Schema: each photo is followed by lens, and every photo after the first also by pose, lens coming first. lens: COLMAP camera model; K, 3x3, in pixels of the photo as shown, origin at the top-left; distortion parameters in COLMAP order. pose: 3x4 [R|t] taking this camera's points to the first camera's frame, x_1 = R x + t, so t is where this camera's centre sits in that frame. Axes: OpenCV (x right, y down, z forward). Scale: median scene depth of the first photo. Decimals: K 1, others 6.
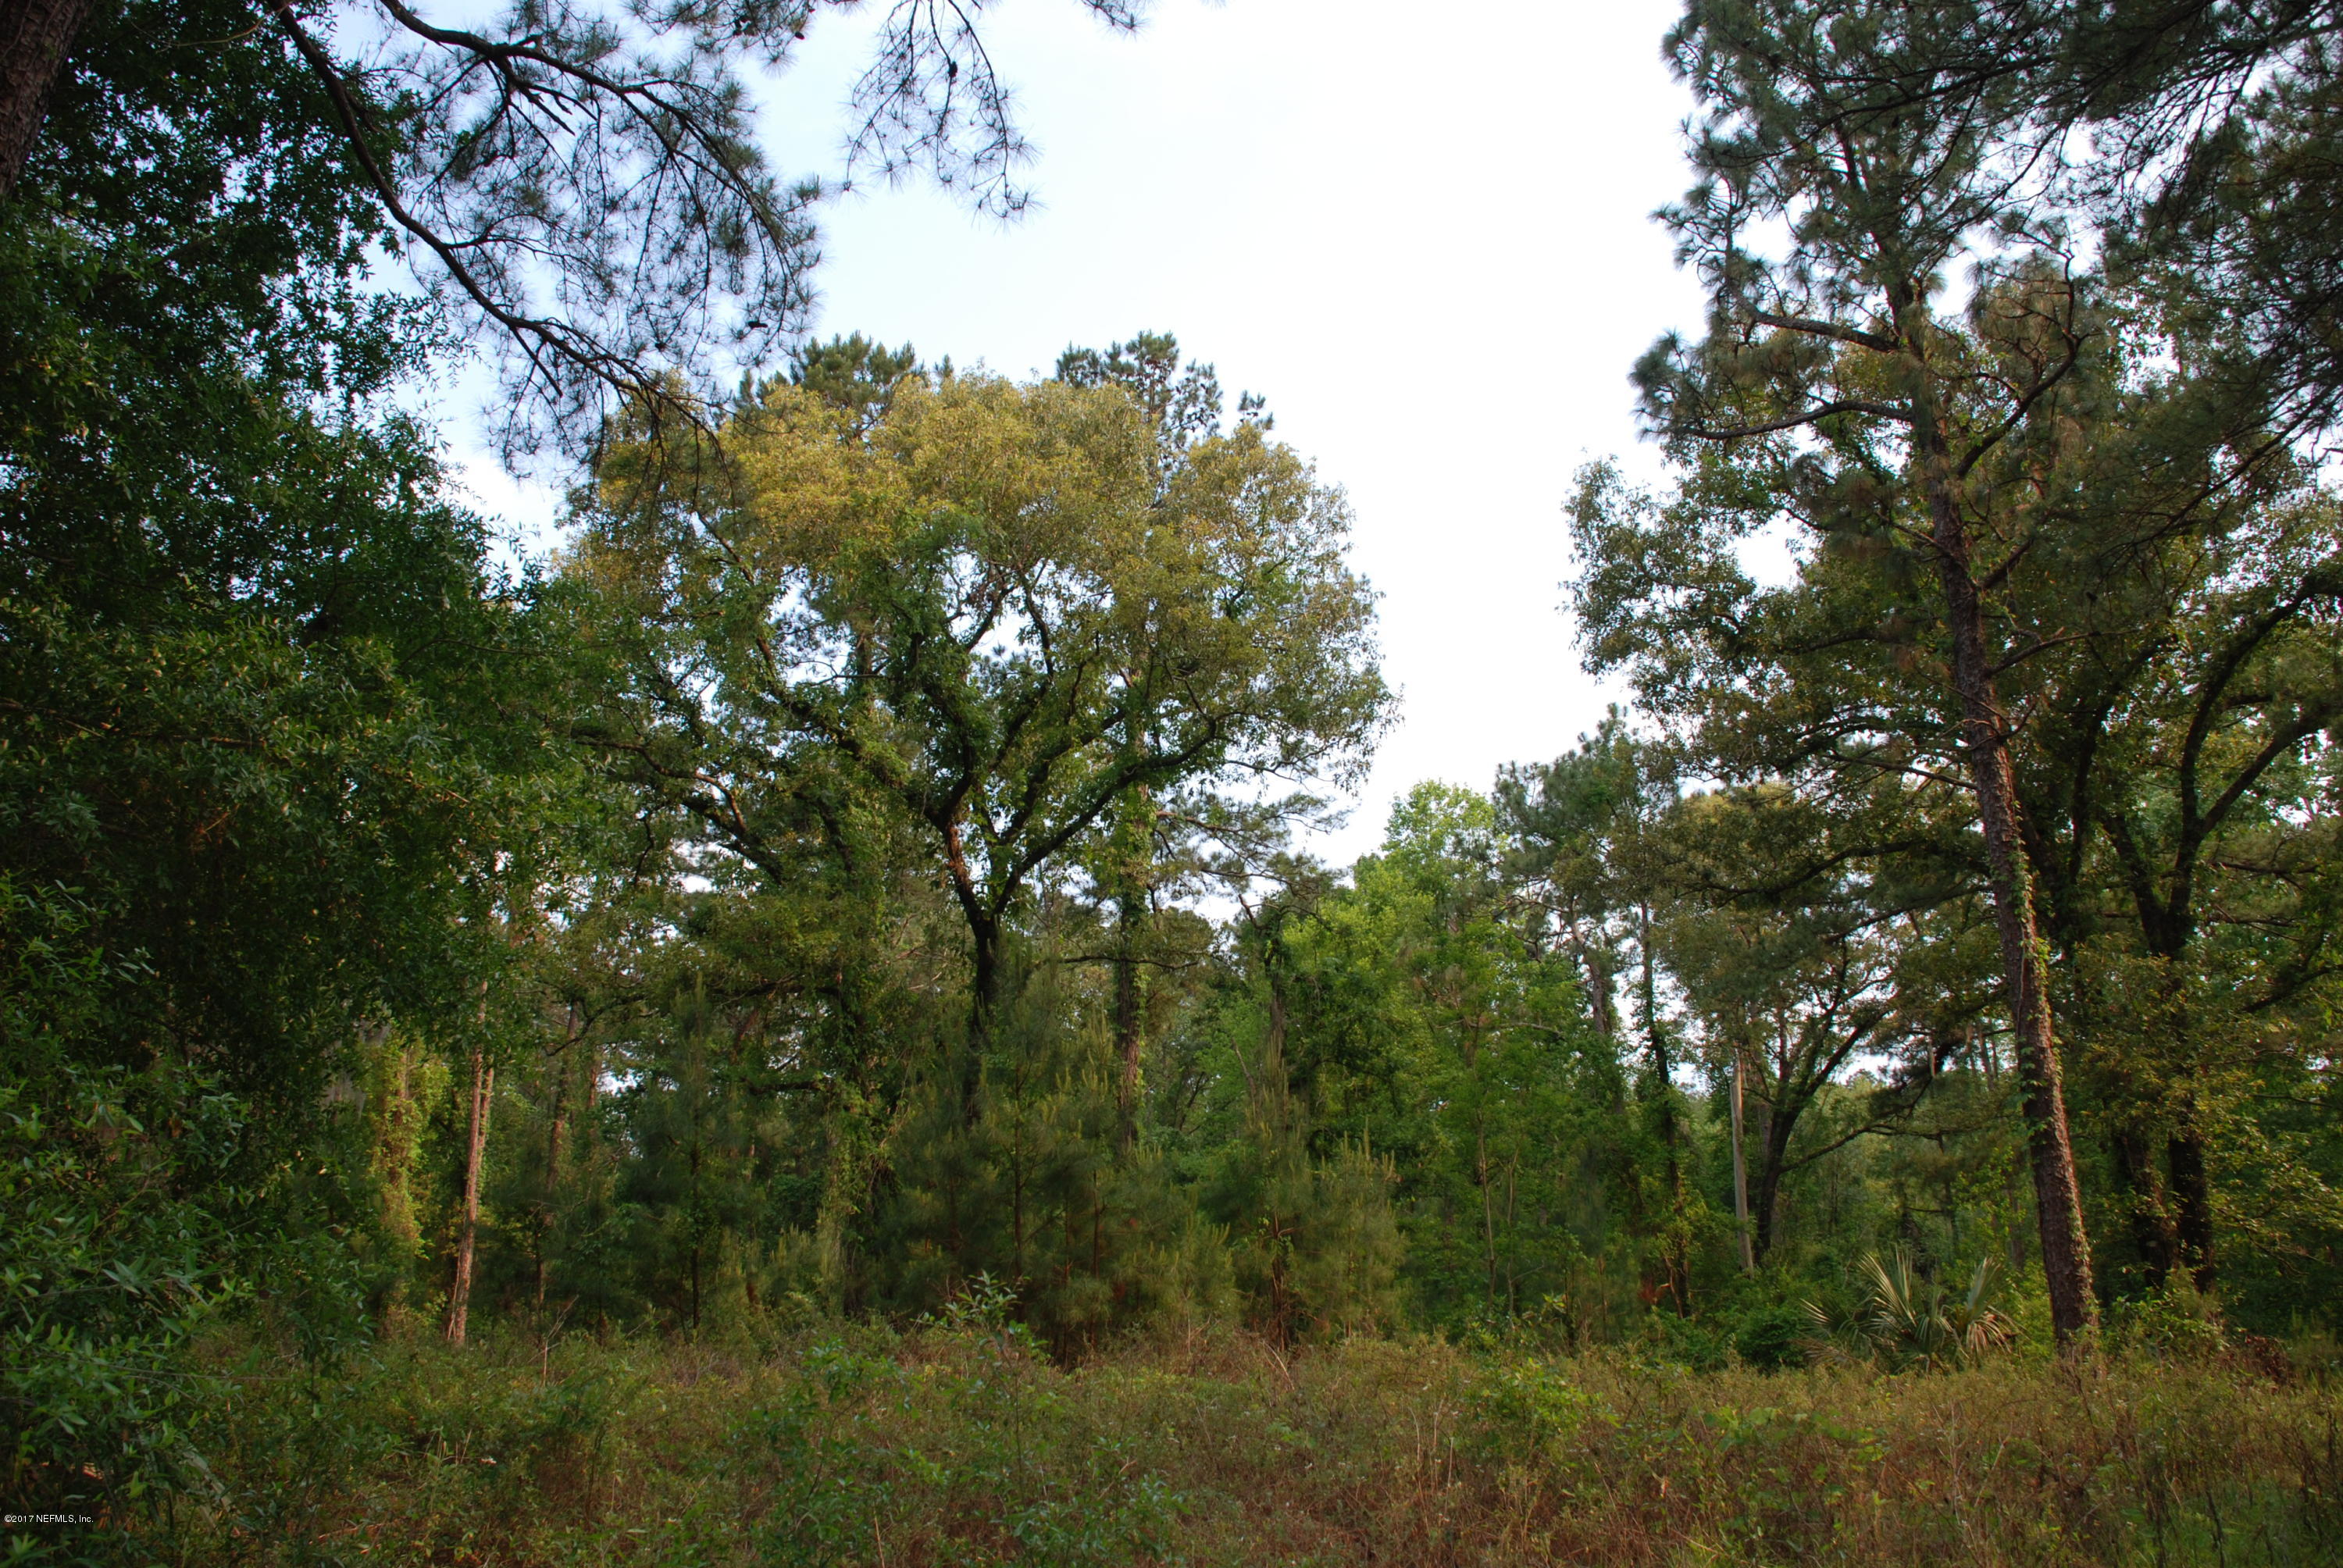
lens RADIAL K [[1817.3, 0, 1177.3], [0, 1817.3, 824.0], [0, 0, 1]] dist [-0.166032, 0.128420]
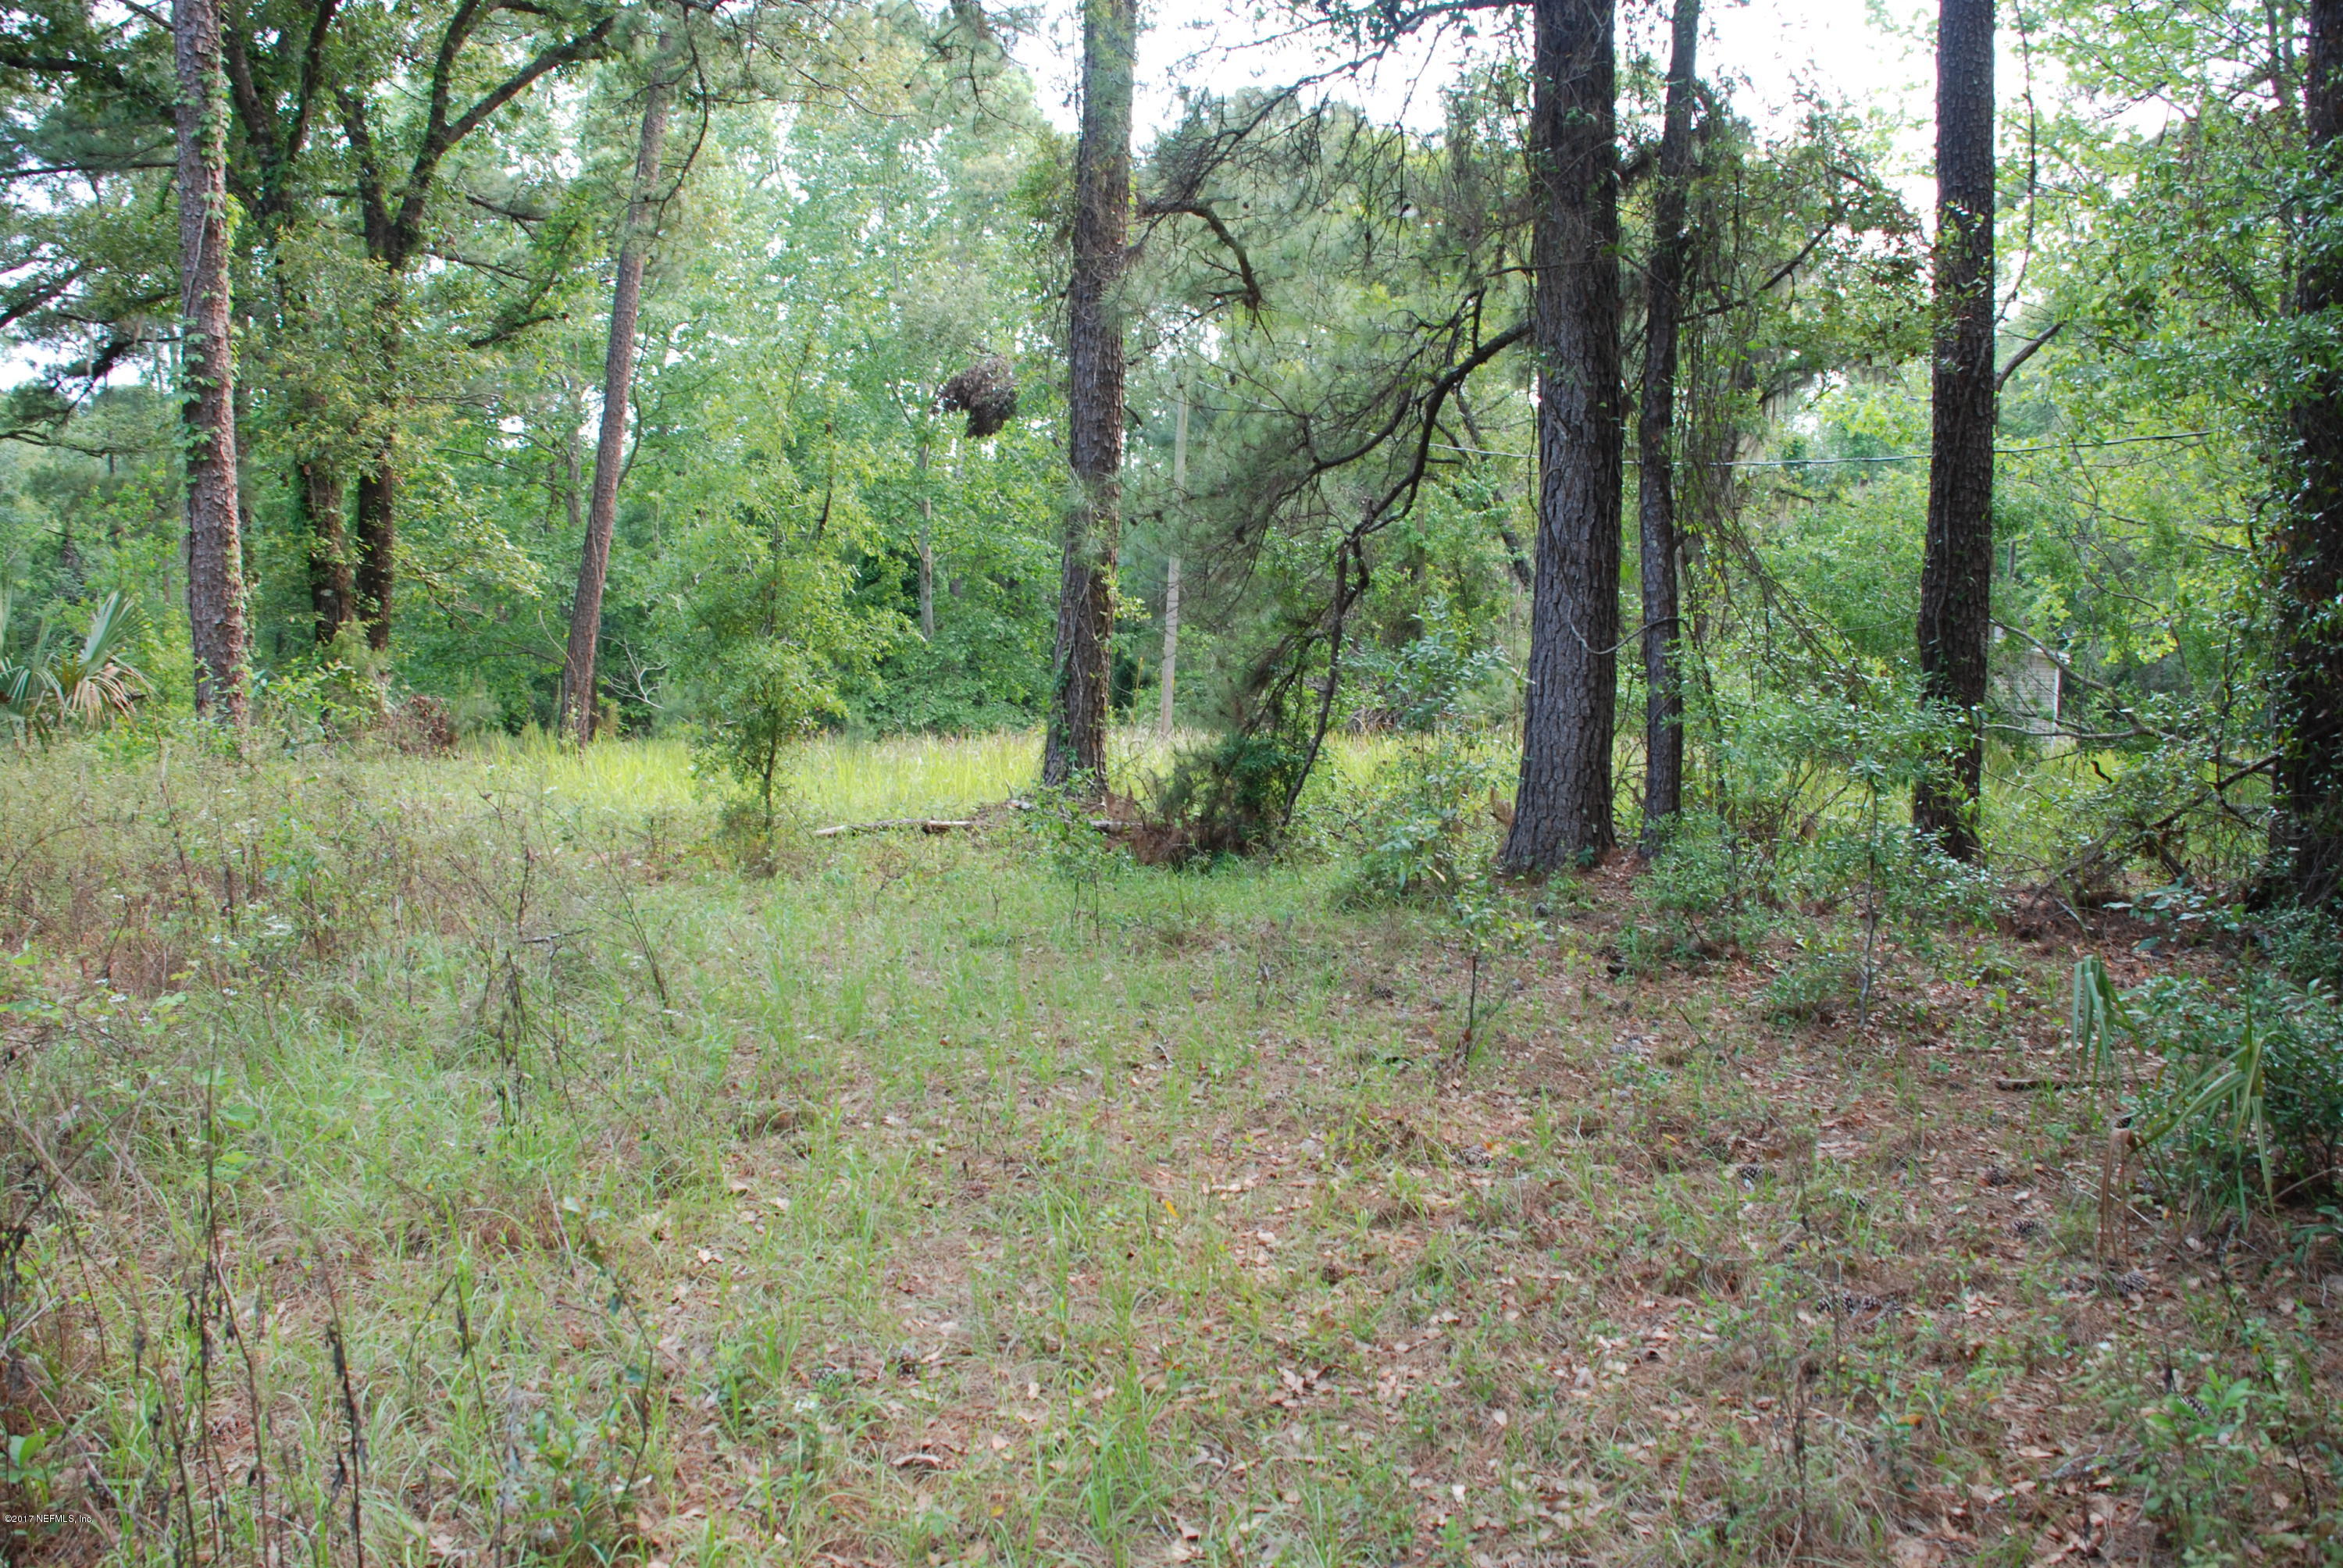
lens RADIAL K [[1812.8, 0, 1178.5], [0, 1812.8, 825.2], [0, 0, 1]] dist [-0.163729, 0.116928]
pose [[0.583915, -0.055188, 0.809937, 0.066996], [-0.242851, 0.940125, 0.239140, 0.027030], [-0.774640, -0.336331, 0.535550, 0.114545]]
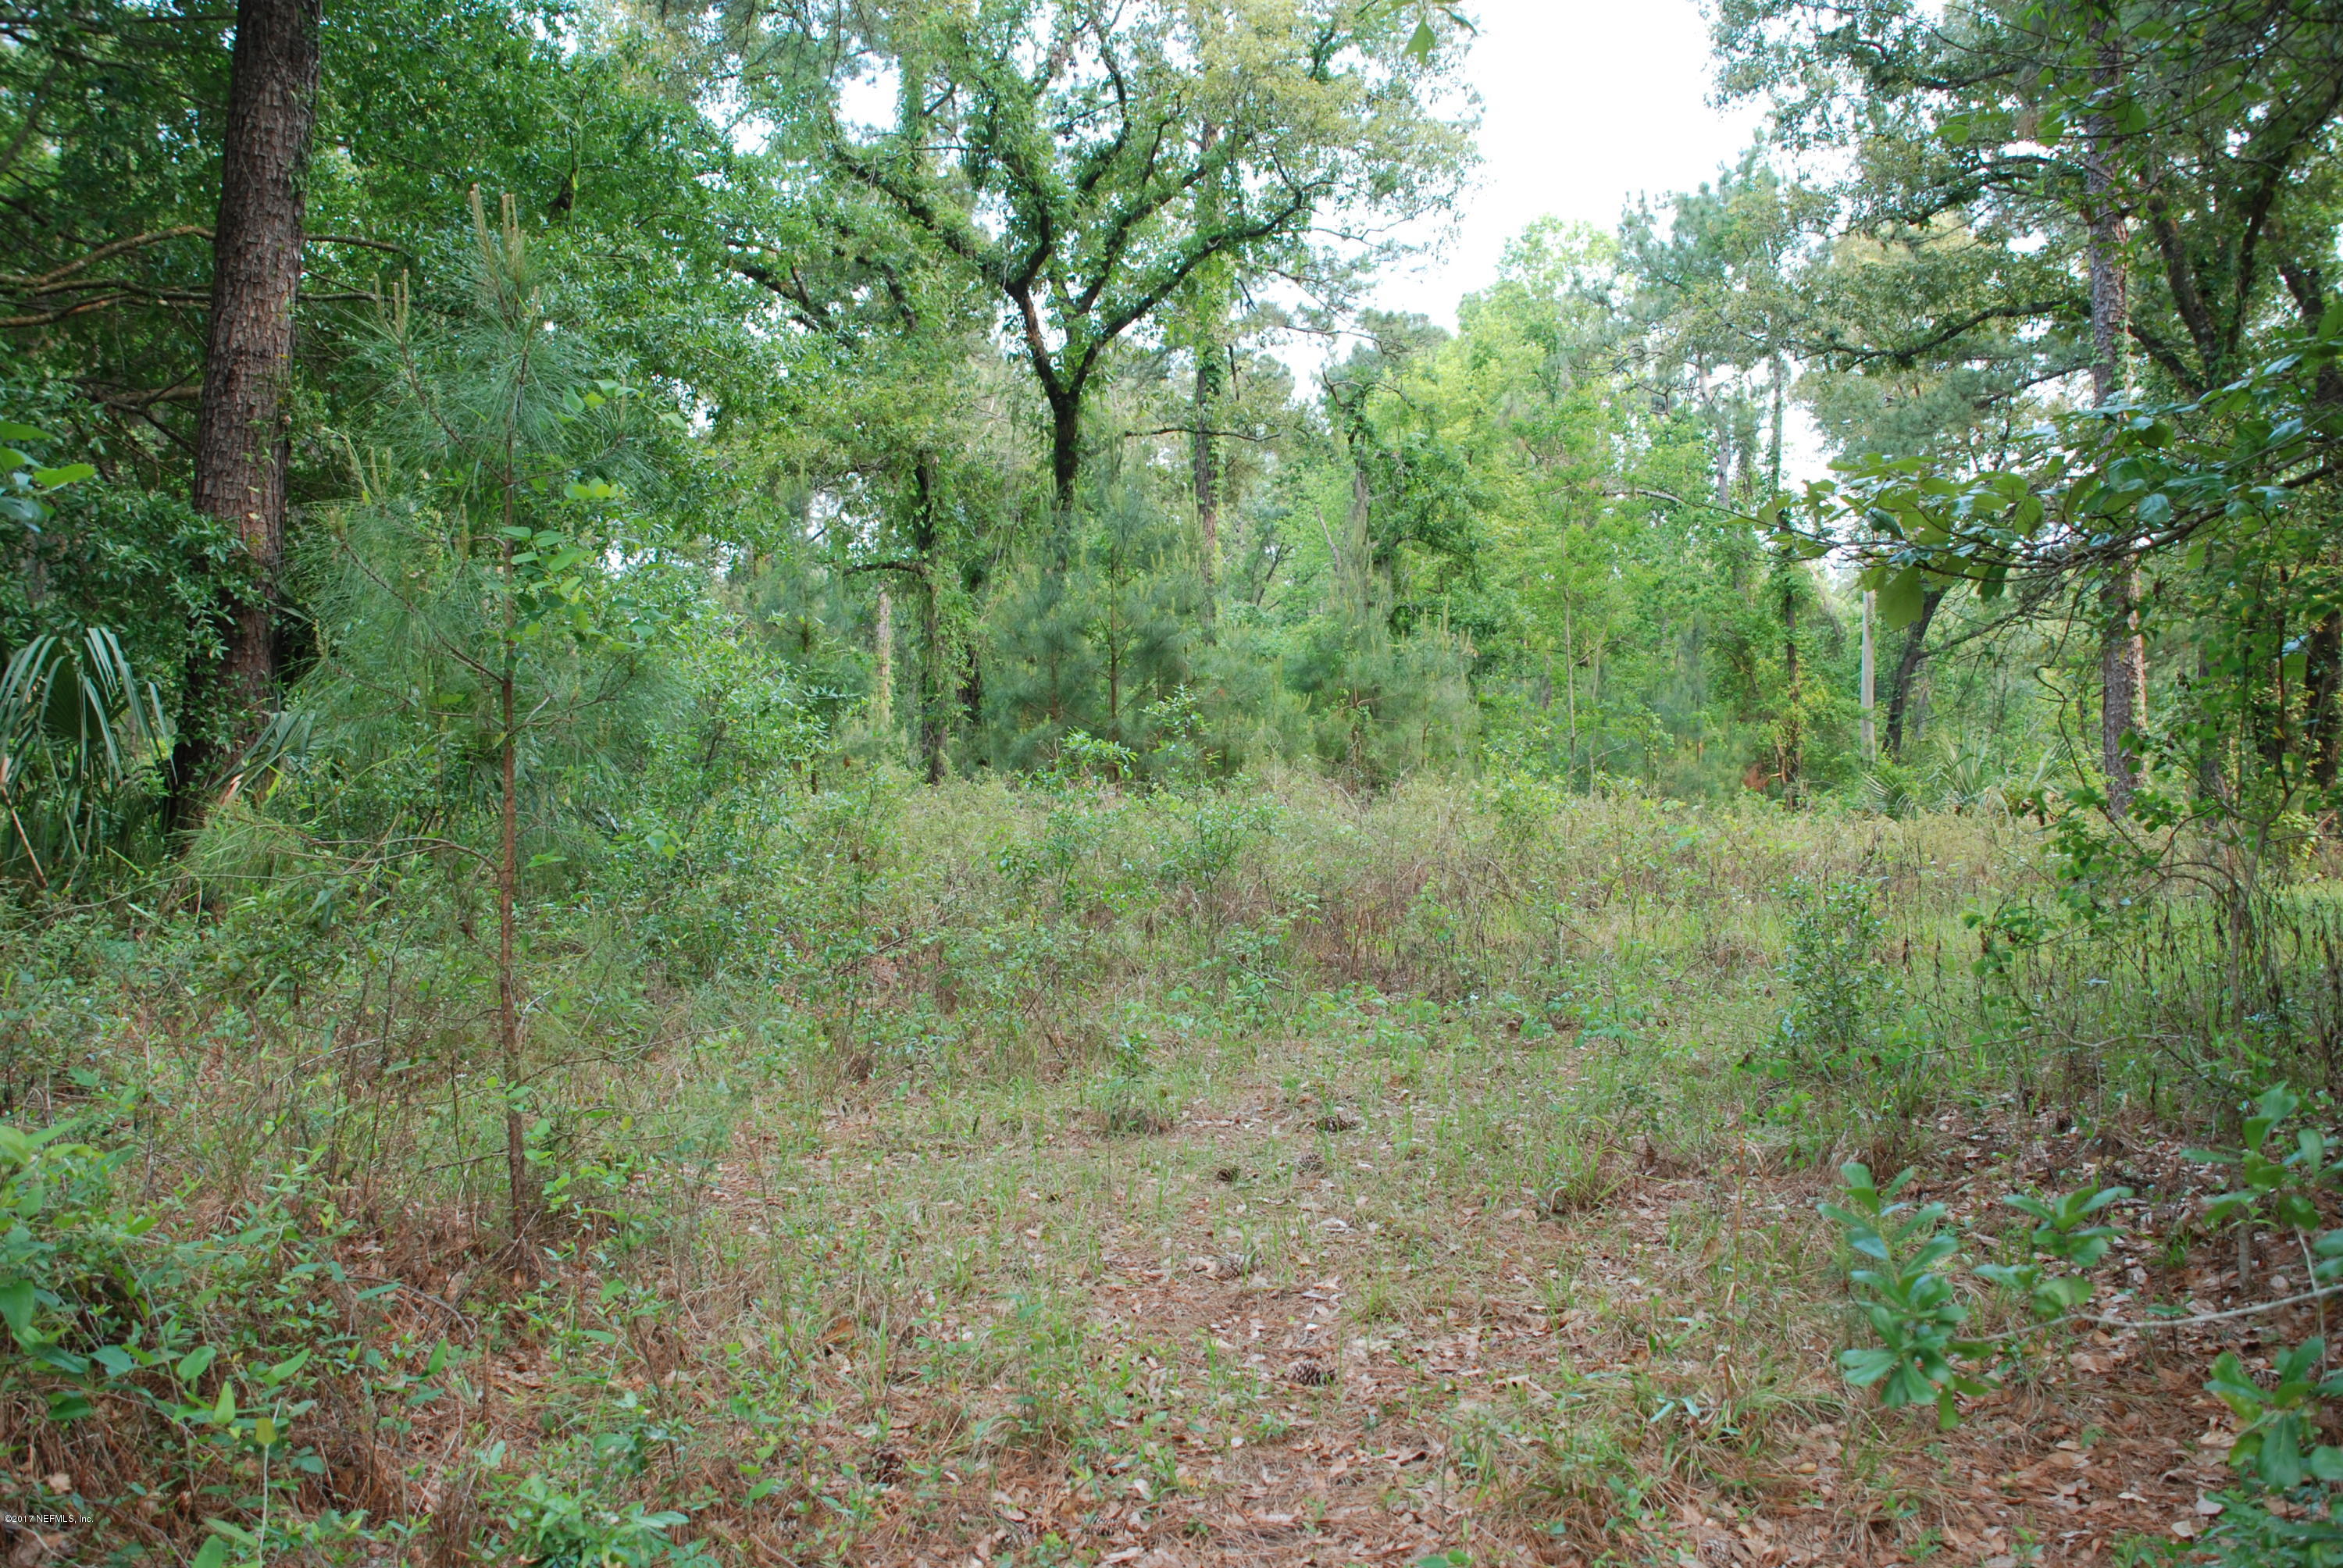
lens RADIAL K [[2195.9, 0, 1171.5], [0, 2195.9, 784.0], [0, 0, 1]] dist [-0.043163, 0.000143]
pose [[0.999353, 0.002650, -0.035877, -0.003999], [0.006277, 0.969136, 0.246448, -0.027545], [0.035423, -0.246514, 0.968492, -0.159386]]
